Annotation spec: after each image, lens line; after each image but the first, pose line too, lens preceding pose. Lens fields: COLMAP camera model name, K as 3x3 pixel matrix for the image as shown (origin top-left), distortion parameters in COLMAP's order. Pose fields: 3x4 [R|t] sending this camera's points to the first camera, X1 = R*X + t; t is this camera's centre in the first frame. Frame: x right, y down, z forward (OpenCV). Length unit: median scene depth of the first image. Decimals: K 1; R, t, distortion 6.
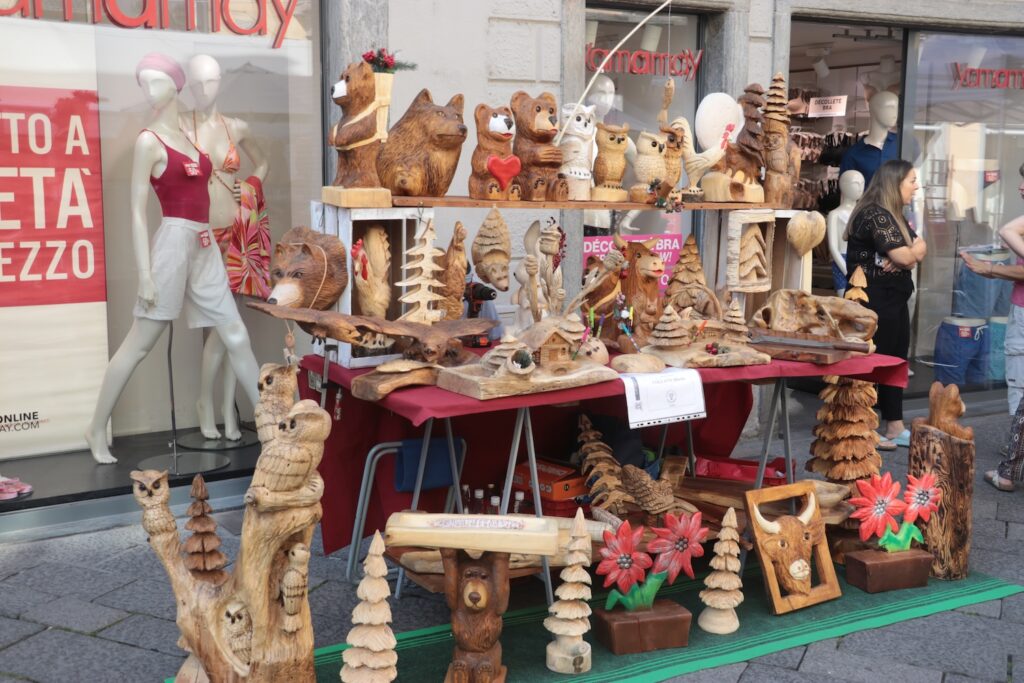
lens RADIAL K [[1360.4, 0, 512.1], [0, 1360.4, 343.5], [0, 0, 1]] dist [0.012035, 0.000000]
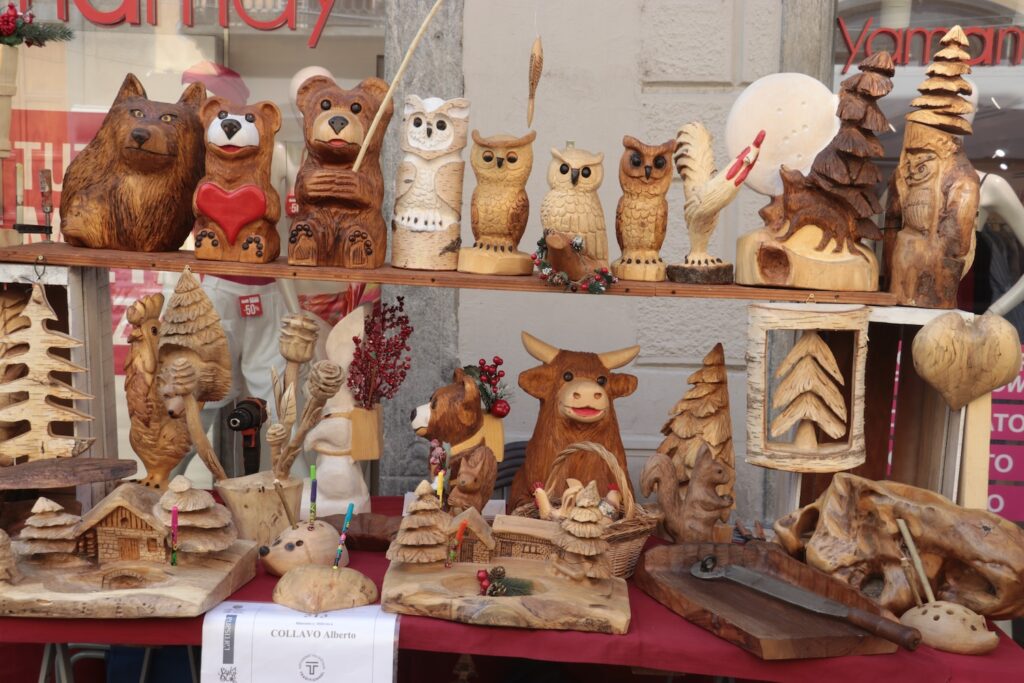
lens RADIAL K [[1374.3, 0, 511.9], [0, 1374.3, 339.7], [0, 0, 1]] dist [0.064804, 0.000000]
pose [[0.789701, 0.069403, -0.609554, 0.401132], [-0.103125, 0.994460, -0.020374, -0.064922], [0.604763, 0.078949, 0.792483, 0.547855]]
